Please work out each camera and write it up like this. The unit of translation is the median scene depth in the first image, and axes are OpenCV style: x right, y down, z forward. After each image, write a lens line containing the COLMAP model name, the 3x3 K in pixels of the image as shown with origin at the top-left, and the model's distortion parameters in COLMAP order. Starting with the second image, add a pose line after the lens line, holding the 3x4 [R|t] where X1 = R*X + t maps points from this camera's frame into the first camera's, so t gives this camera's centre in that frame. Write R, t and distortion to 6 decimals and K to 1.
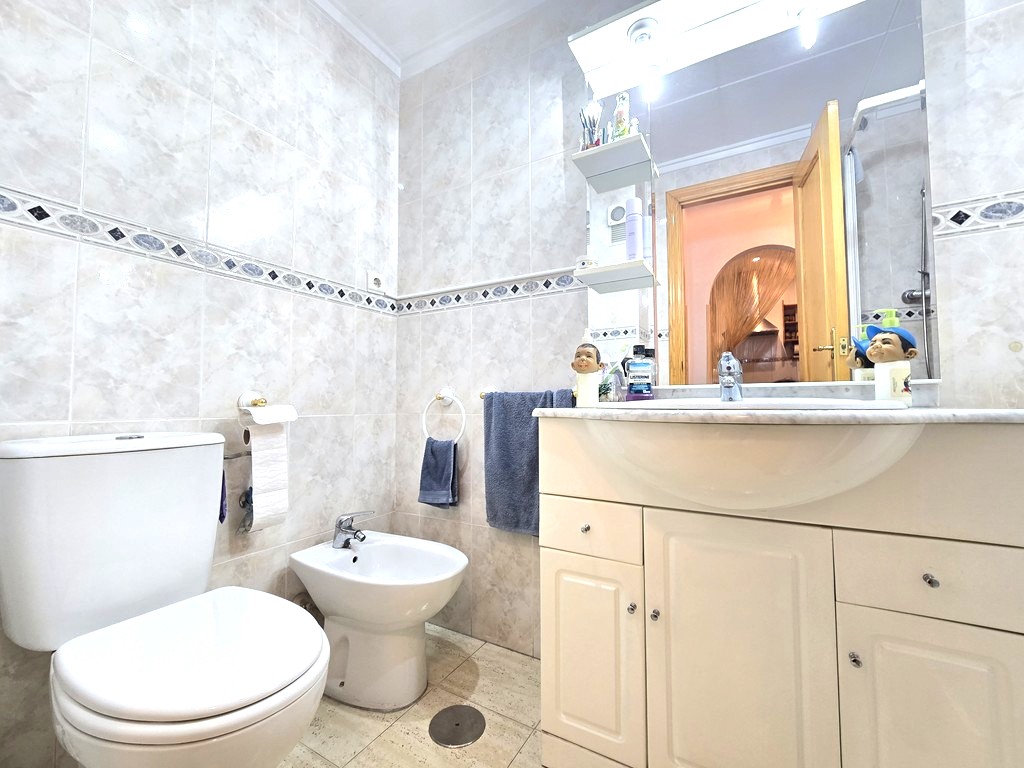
lens RADIAL K [[421.7, 0, 514.1], [0, 421.7, 383.4], [0, 0, 1]] dist [-0.006997, 0.000484]
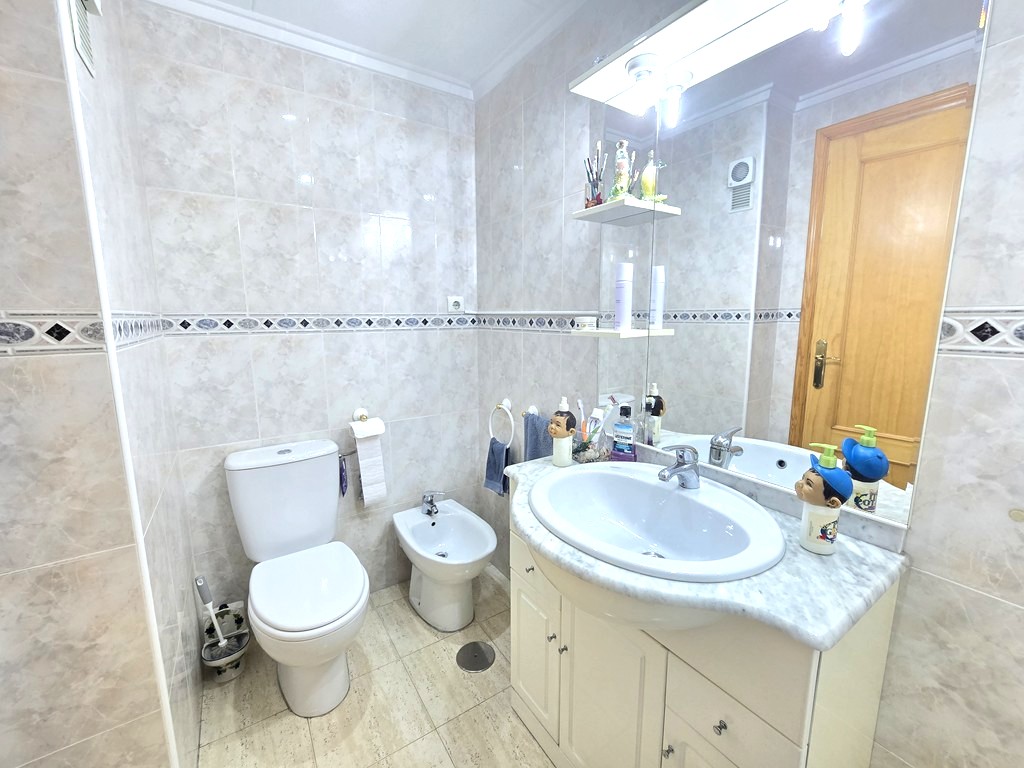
lens RADIAL K [[421.7, 0, 514.1], [0, 421.7, 383.4], [0, 0, 1]] dist [-0.006997, 0.000484]
pose [[0.897651, 0.072857, -0.434644, 0.397280], [0.019939, 0.978516, 0.205203, -0.292663], [0.440256, -0.192867, 0.876913, -0.023095]]
